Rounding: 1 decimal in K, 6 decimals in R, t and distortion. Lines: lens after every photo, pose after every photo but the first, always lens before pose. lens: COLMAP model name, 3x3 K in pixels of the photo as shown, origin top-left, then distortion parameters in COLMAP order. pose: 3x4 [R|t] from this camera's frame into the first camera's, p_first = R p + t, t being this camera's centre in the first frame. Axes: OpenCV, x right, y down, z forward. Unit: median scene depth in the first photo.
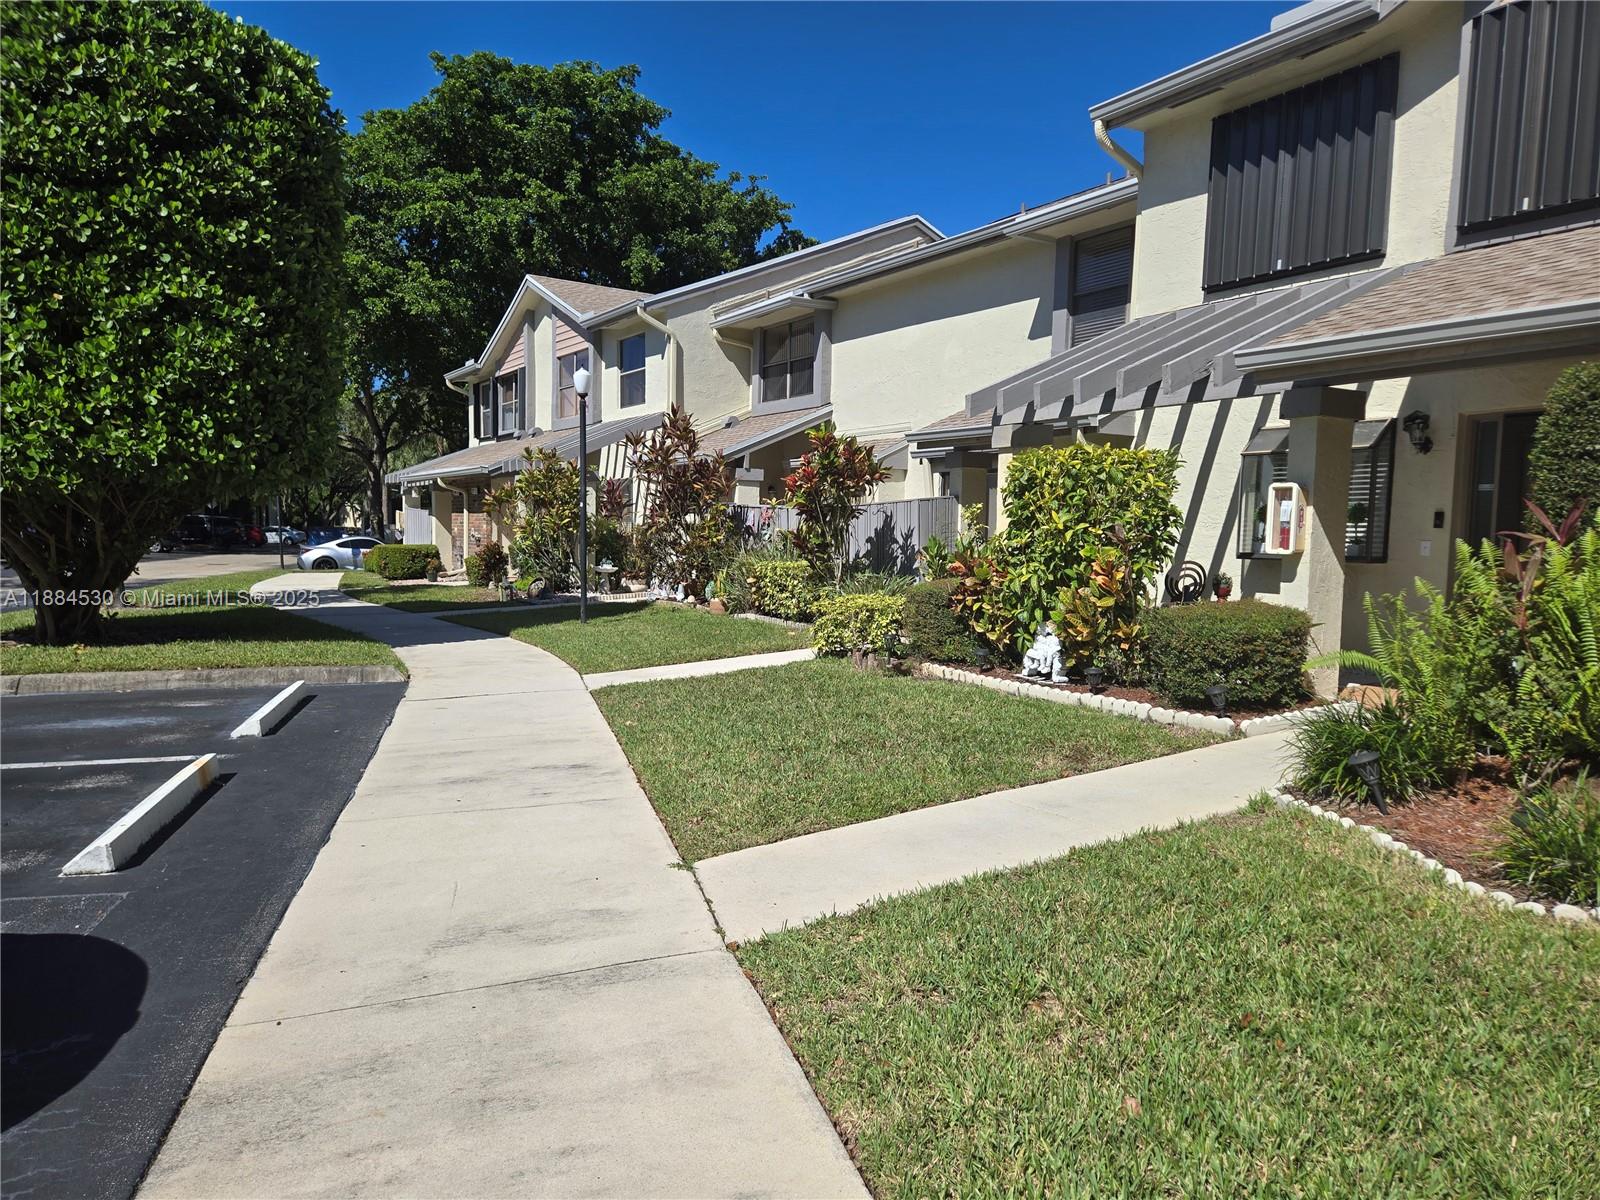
lens RADIAL K [[1078.0, 0, 798.7], [0, 1078.0, 601.6], [0, 0, 1]] dist [-0.002660, 0.002207]
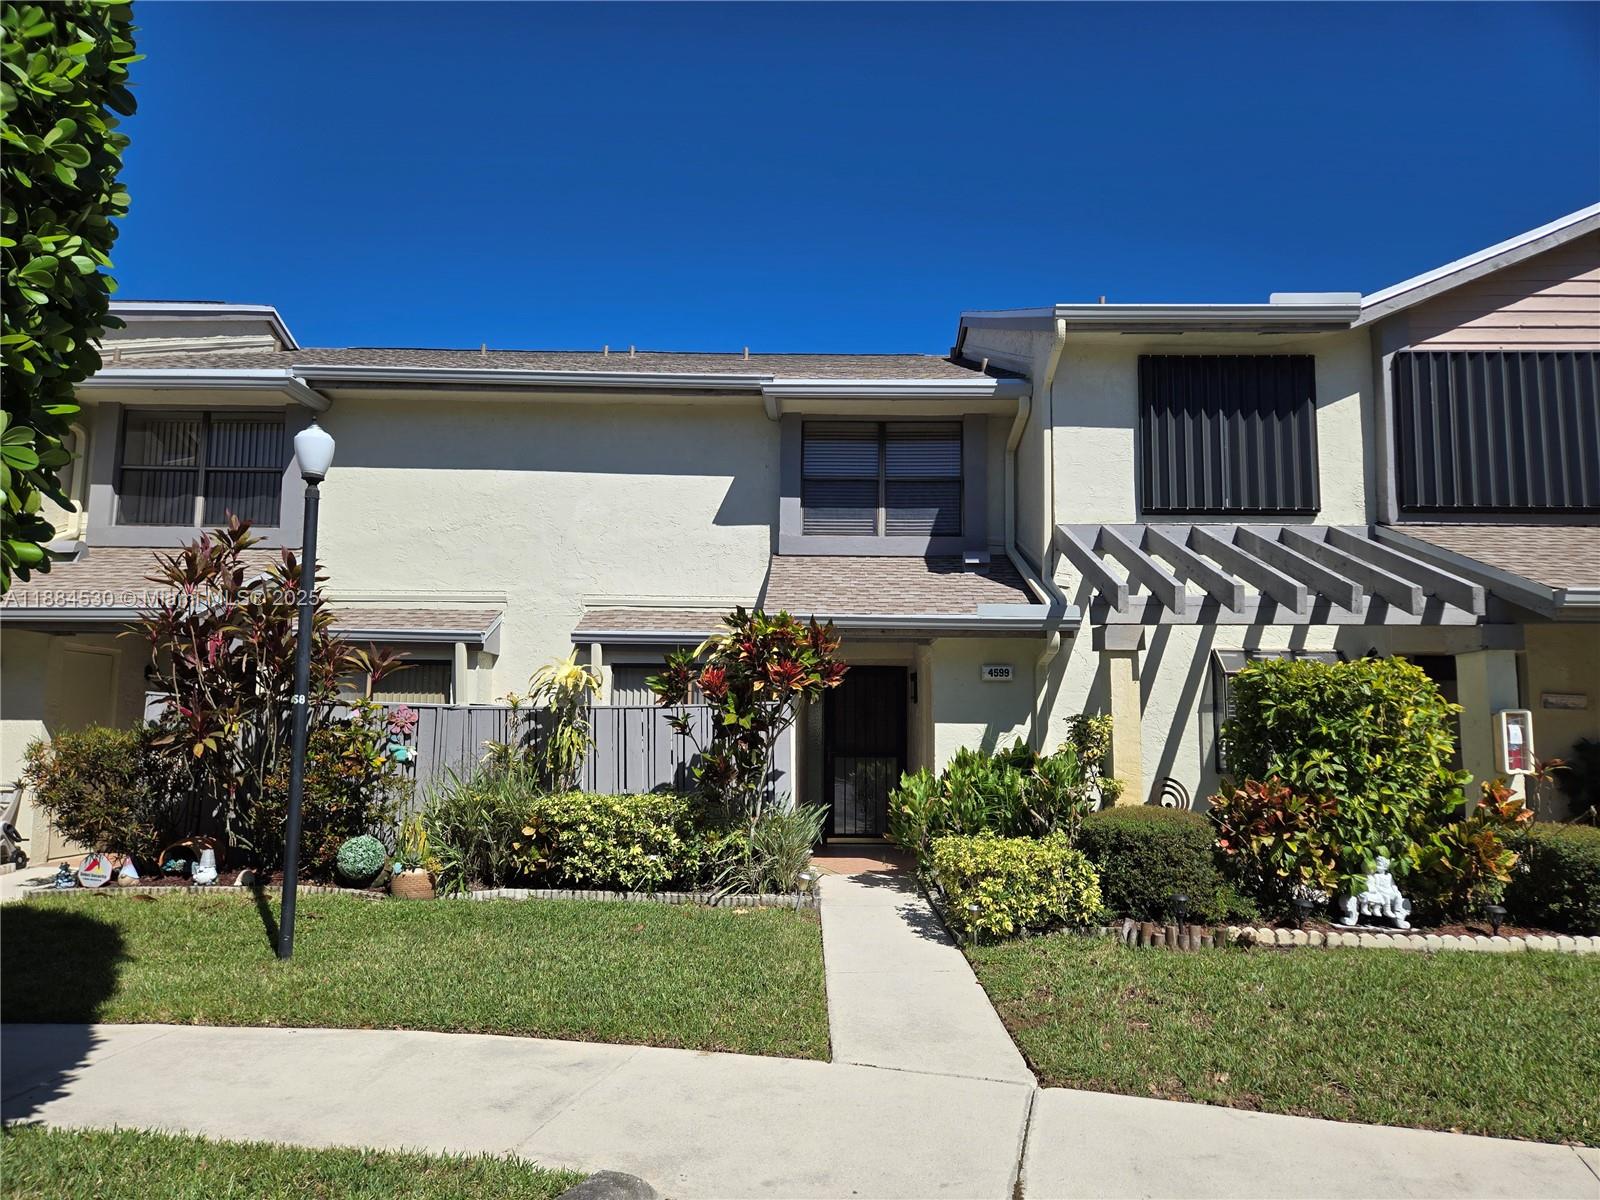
lens RADIAL K [[1078.0, 0, 798.9], [0, 1078.0, 607.4], [0, 0, 1]] dist [-0.002660, 0.002207]
pose [[0.558689, 0.091317, 0.824335, -0.751377], [0.048612, 0.988606, -0.142461, -0.079022], [-0.827952, 0.119664, 0.547884, 0.837845]]
